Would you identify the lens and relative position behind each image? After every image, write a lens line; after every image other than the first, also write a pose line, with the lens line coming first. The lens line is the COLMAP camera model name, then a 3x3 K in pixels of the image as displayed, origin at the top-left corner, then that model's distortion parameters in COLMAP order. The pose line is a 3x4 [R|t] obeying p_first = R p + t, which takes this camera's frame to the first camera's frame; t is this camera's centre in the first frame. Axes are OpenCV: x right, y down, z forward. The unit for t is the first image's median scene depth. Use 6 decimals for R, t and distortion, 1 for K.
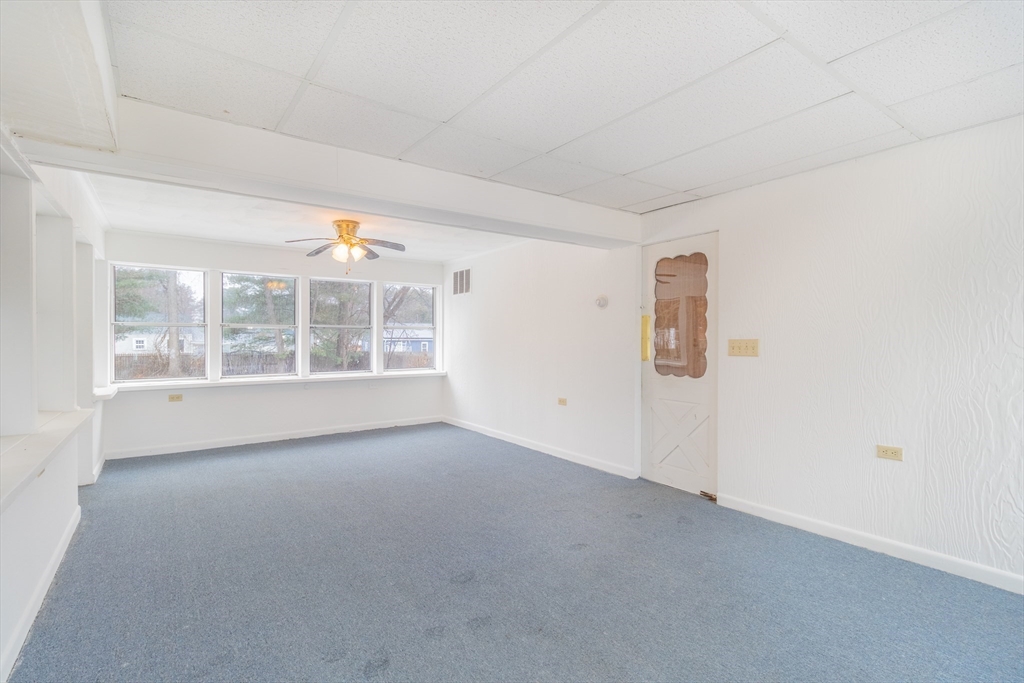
lens RADIAL K [[491.8, 0, 513.3], [0, 491.8, 341.9], [0, 0, 1]] dist [0.004850, 0.000055]
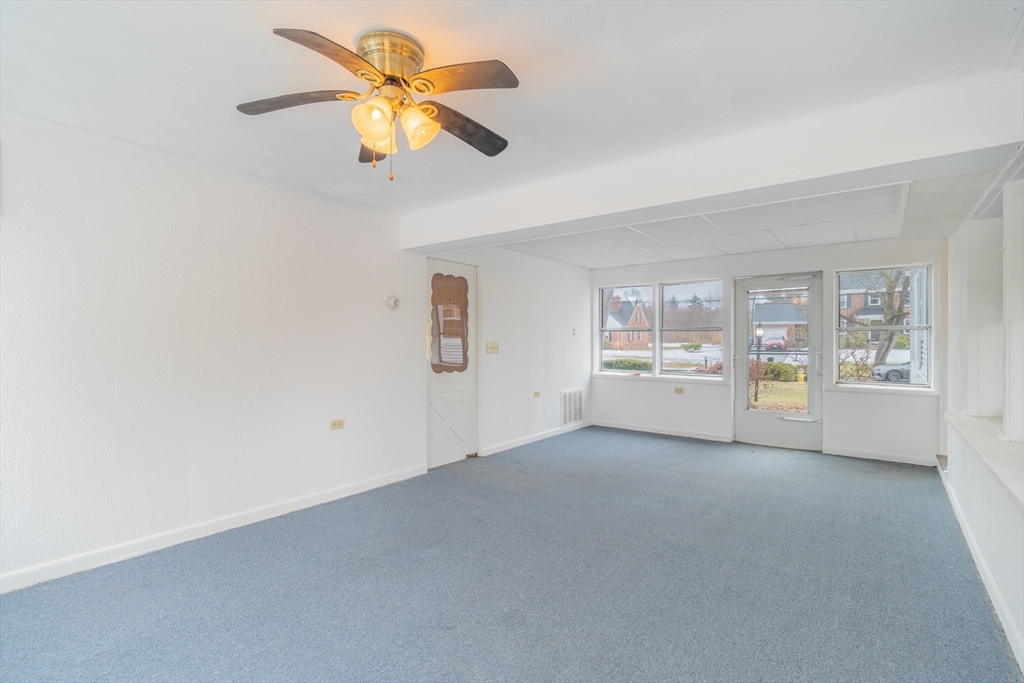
lens RADIAL K [[491.8, 0, 507.8], [0, 491.8, 340.1], [0, 0, 1]] dist [0.004850, 0.000055]
pose [[-0.305117, 0.000906, 0.952314, -0.927216], [-0.000182, 0.999999, -0.001010, -0.010508], [-0.952315, -0.000481, -0.305117, 1.290767]]
